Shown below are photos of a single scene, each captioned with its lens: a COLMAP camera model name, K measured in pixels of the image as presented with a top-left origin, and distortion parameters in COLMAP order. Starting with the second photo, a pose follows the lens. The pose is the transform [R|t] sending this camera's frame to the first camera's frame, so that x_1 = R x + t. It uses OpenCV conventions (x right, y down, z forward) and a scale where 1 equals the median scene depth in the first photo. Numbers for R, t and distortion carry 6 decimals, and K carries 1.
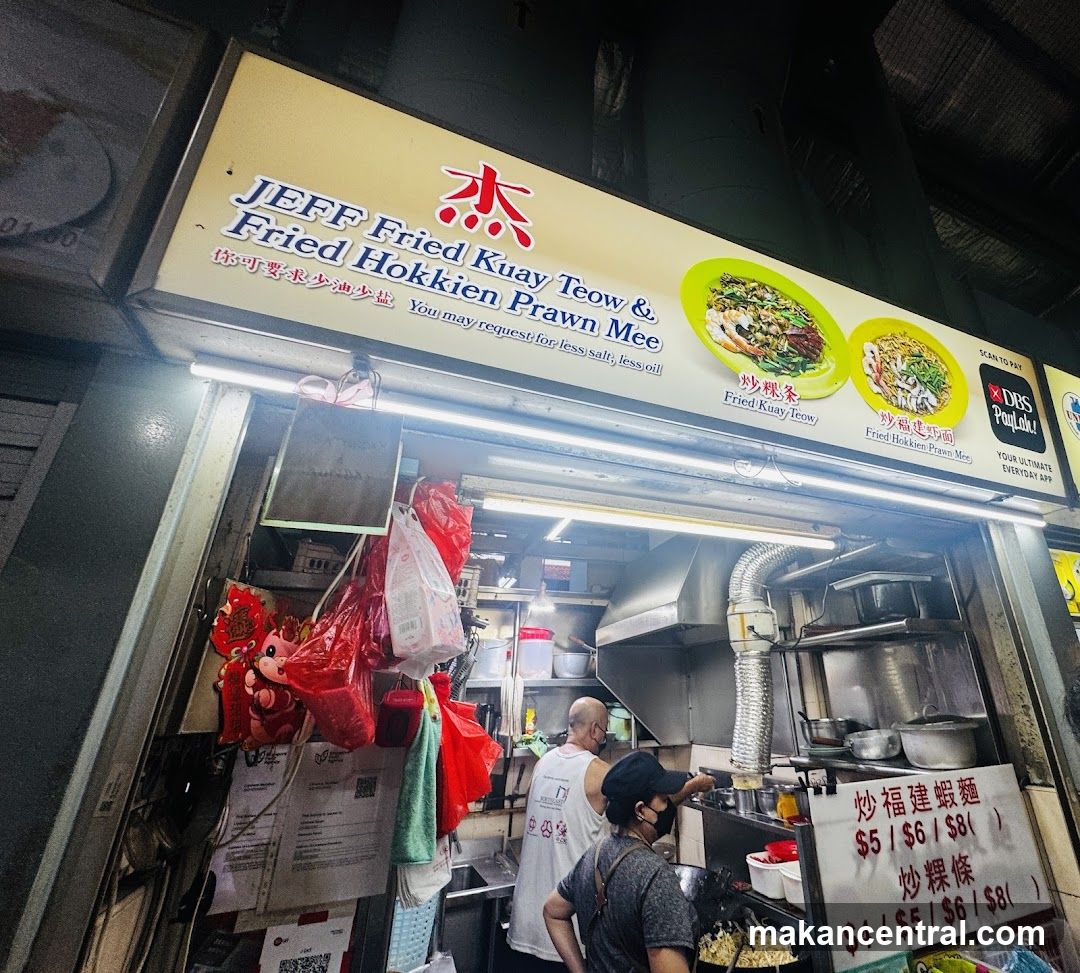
lens RADIAL K [[516.0, 0, 651.4], [0, 516.0, 484.6], [0, 0, 1]] dist [-0.004544, 0.002020]
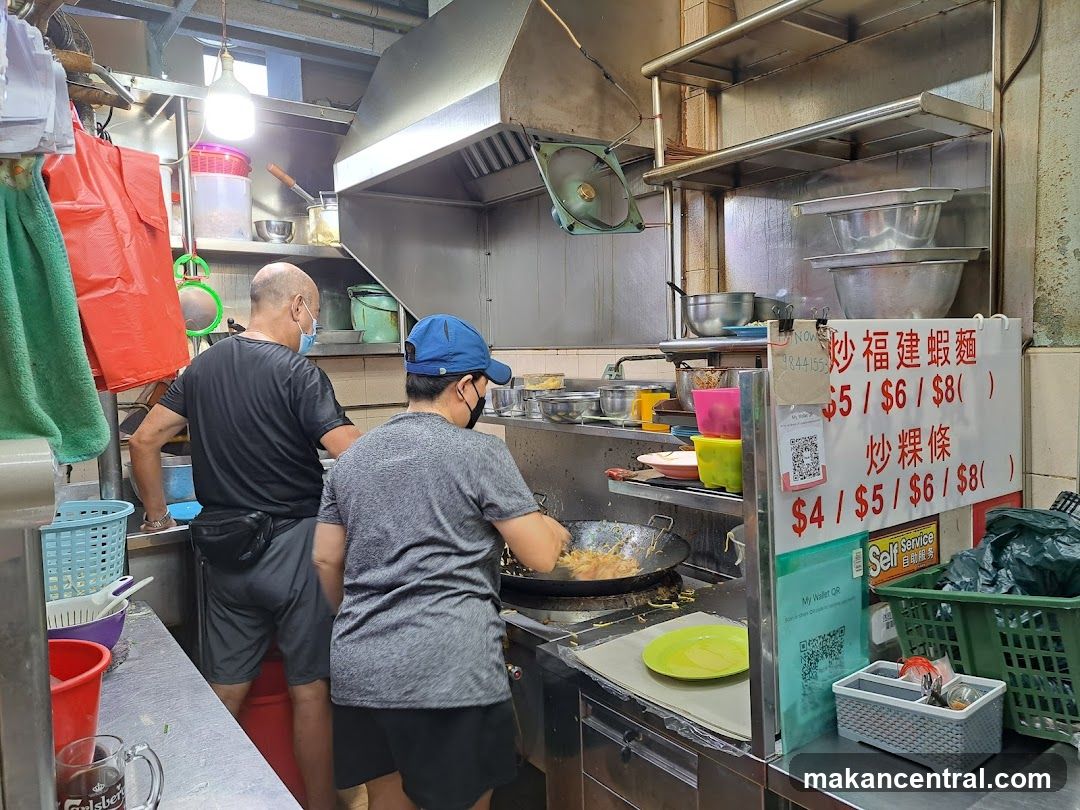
lens RADIAL K [[775.6, 0, 545.9], [0, 775.6, 403.1], [0, 0, 1]] dist [0.082203, -0.093761]
pose [[0.980827, -0.010719, 0.194584, -0.122671], [-0.078527, 0.892095, 0.444971, 0.286152], [-0.178357, -0.451720, 0.874150, 0.206557]]
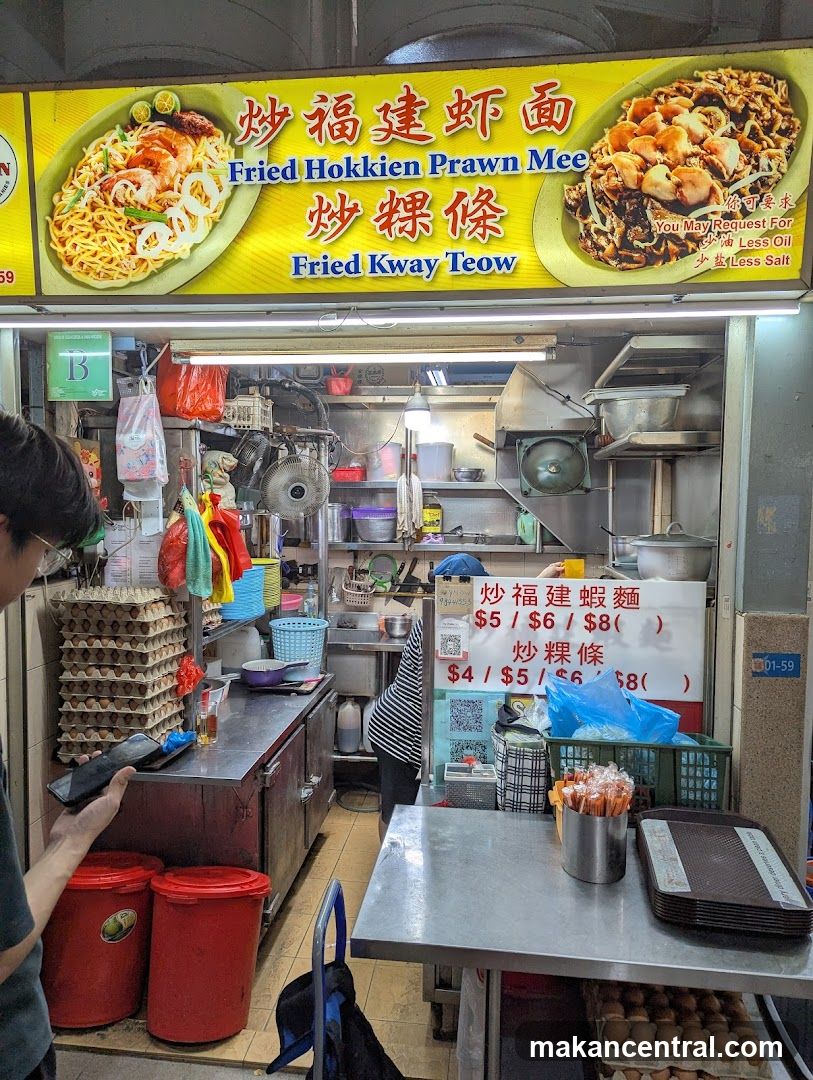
lens RADIAL K [[758.5, 0, 401.4], [0, 758.5, 549.6], [0, 0, 1]] dist [0.053314, -0.049416]
pose [[0.848381, 0.070505, -0.524671, 1.165310], [0.171584, 0.900967, 0.398519, -0.209181], [0.500809, -0.428121, 0.752265, -0.390277]]
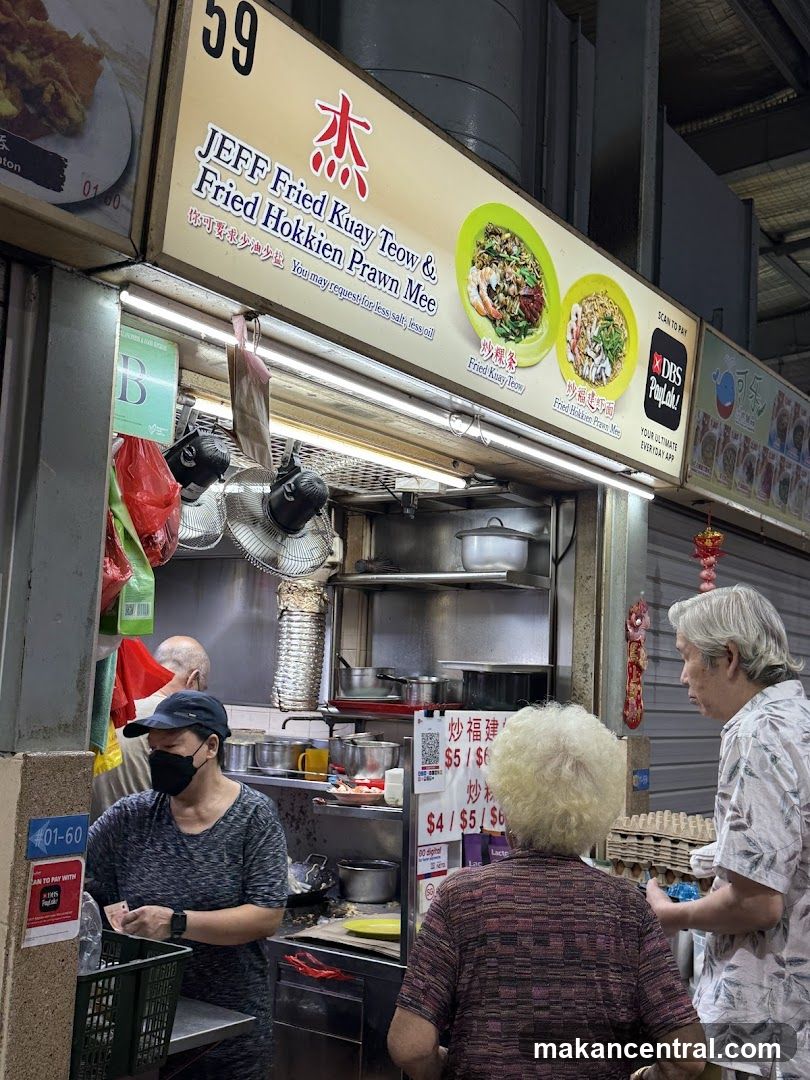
lens RADIAL K [[1175.0, 0, 389.1], [0, 1175.0, 541.4], [0, 0, 1]] dist [0.094913, 0.000000]
pose [[0.871995, 0.128928, 0.472231, -0.960549], [-0.257492, 0.941254, 0.218490, -0.272423], [-0.416320, -0.312118, 0.853967, -0.976730]]
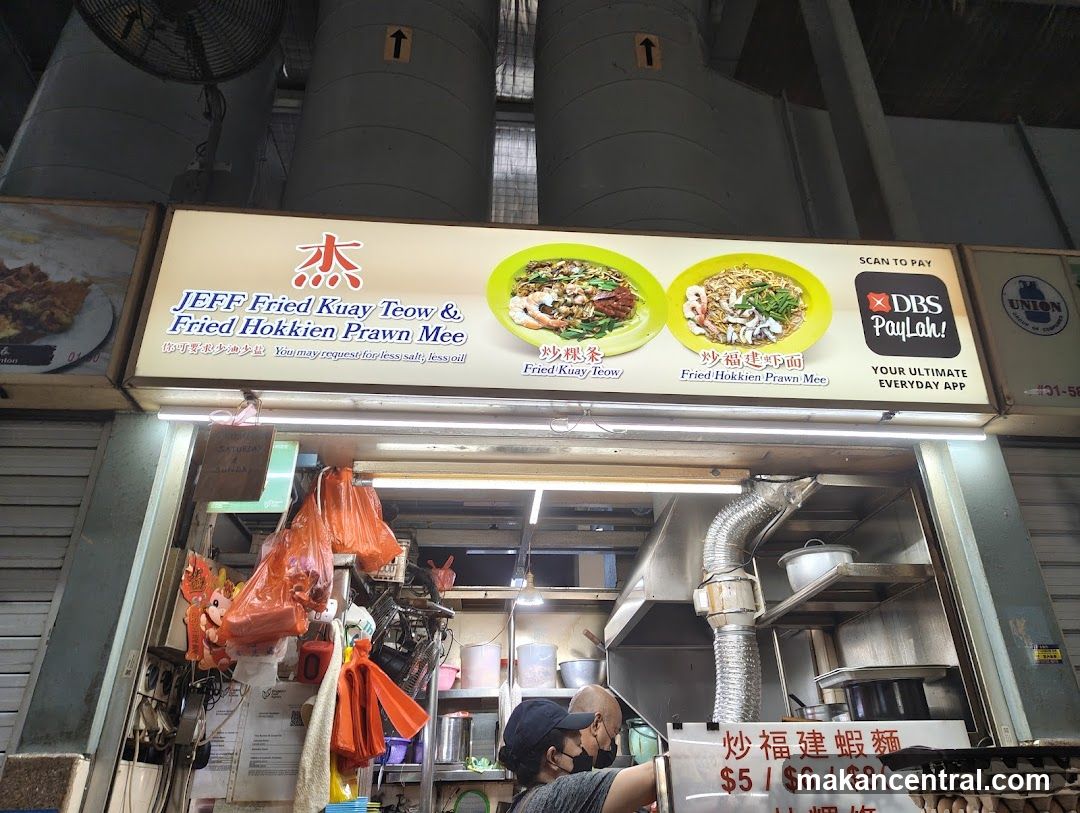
lens RADIAL K [[753.7, 0, 558.8], [0, 753.7, 386.1], [0, 0, 1]] dist [0.047689, -0.047931]
pose [[0.941477, -0.151933, -0.300894, 0.646017], [0.121583, 0.985631, -0.117257, 0.073089], [0.314386, 0.073811, 0.946421, -0.551167]]
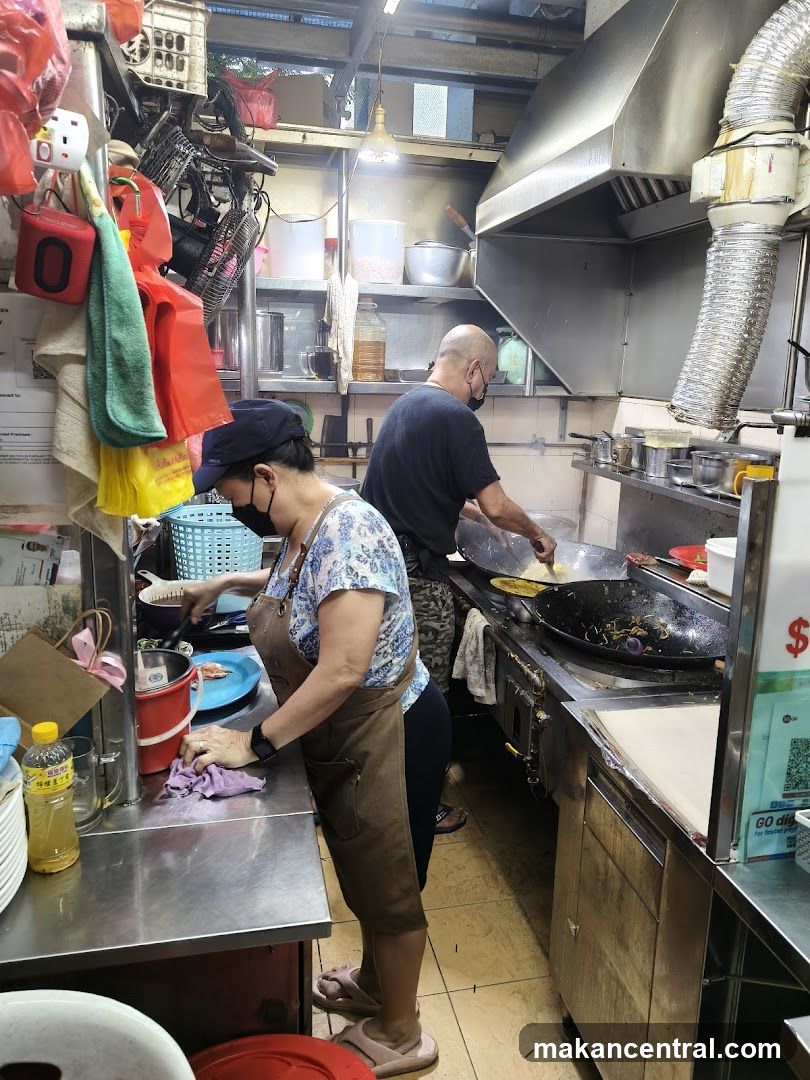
lens RADIAL K [[775.6, 0, 405.6], [0, 775.6, 528.5], [0, 0, 1]] dist [0.082203, -0.093761]
pose [[0.972119, 0.103889, -0.210220, 0.100198], [0.035502, 0.820960, 0.569881, 0.185805], [0.231787, -0.561455, 0.794382, 0.178394]]
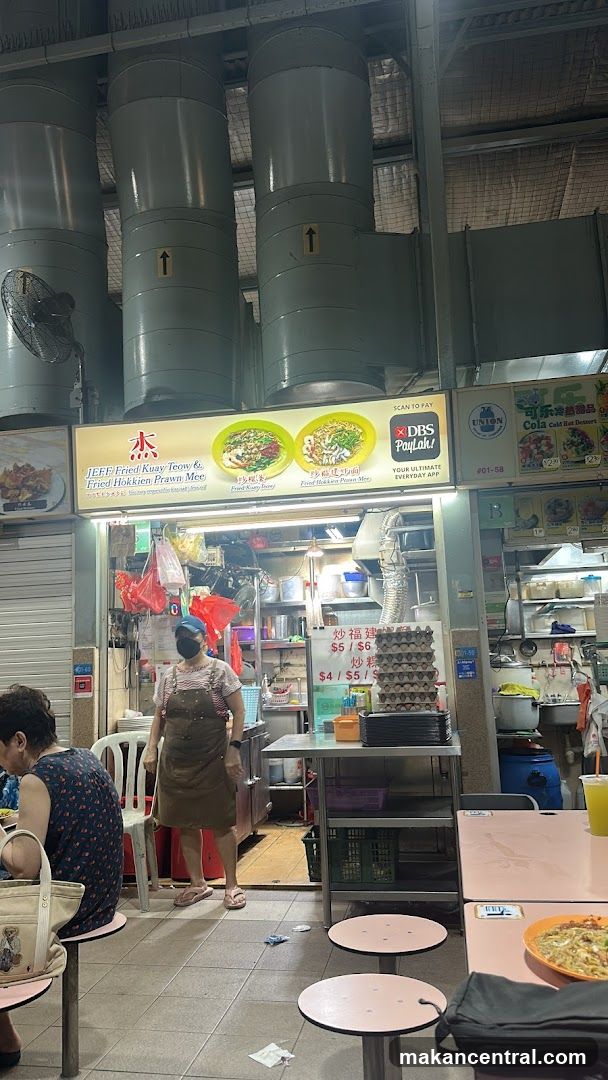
lens RADIAL K [[799.6, 0, 302.7], [0, 799.6, 549.9], [0, 0, 1]] dist [0.112849, -0.000544]
pose [[0.816883, -0.089391, -0.569835, 2.458353], [0.237799, 0.952247, 0.191513, -0.508819], [0.525504, -0.291950, 0.799132, -1.967980]]
